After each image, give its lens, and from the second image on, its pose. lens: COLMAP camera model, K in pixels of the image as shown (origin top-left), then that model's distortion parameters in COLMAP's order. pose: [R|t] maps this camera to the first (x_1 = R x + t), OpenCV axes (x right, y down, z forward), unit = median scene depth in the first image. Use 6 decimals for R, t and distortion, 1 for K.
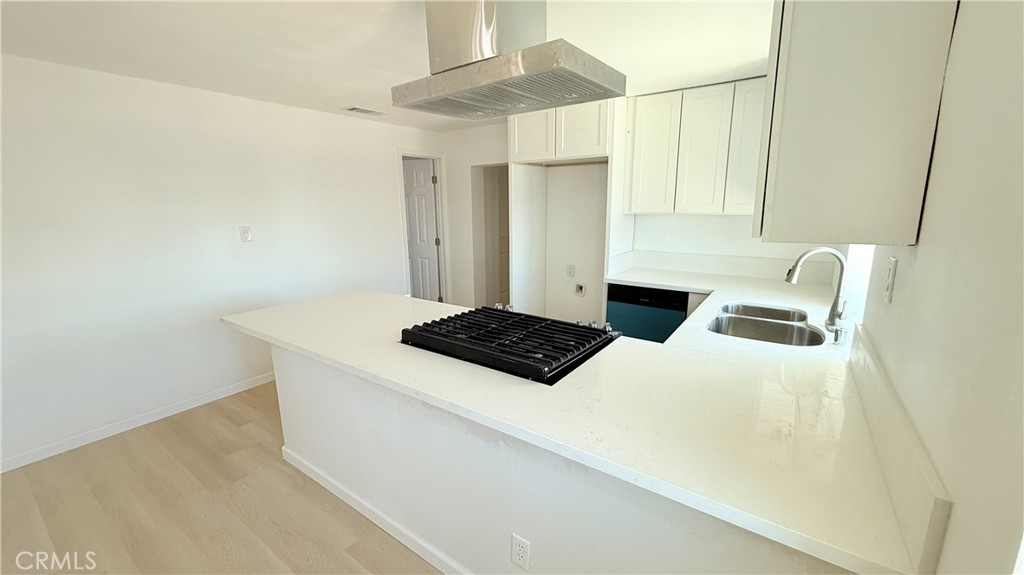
lens RADIAL K [[408.5, 0, 511.7], [0, 408.5, 287.1], [0, 0, 1]] dist [0.000042, 0.000124]
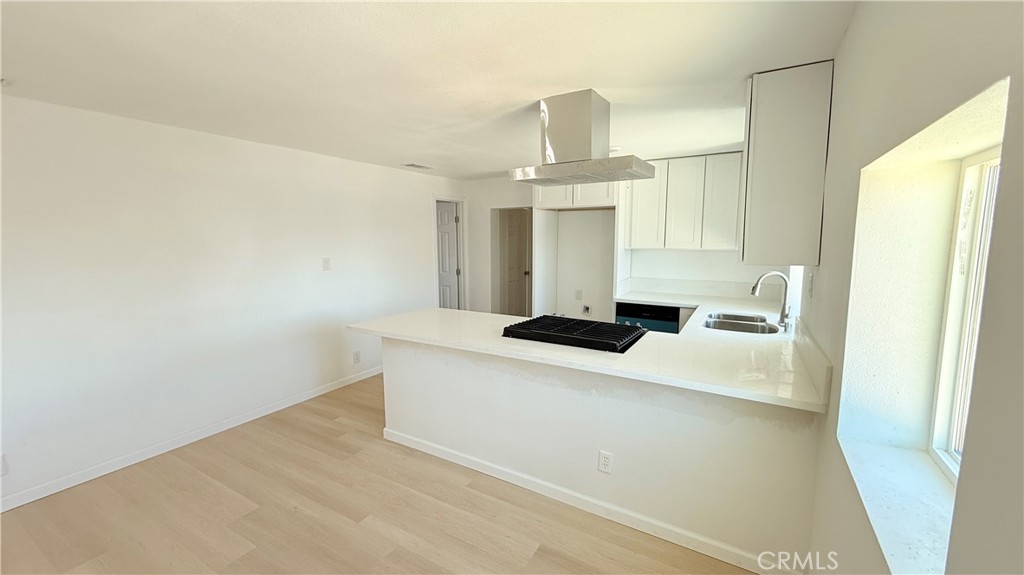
lens RADIAL K [[408.5, 0, 512.3], [0, 408.5, 286.6], [0, 0, 1]] dist [0.000042, 0.000124]
pose [[0.996257, -0.003347, 0.086377, -0.222034], [0.010573, 0.996466, -0.083335, 0.049081], [-0.085793, 0.083936, 0.992771, -0.276970]]
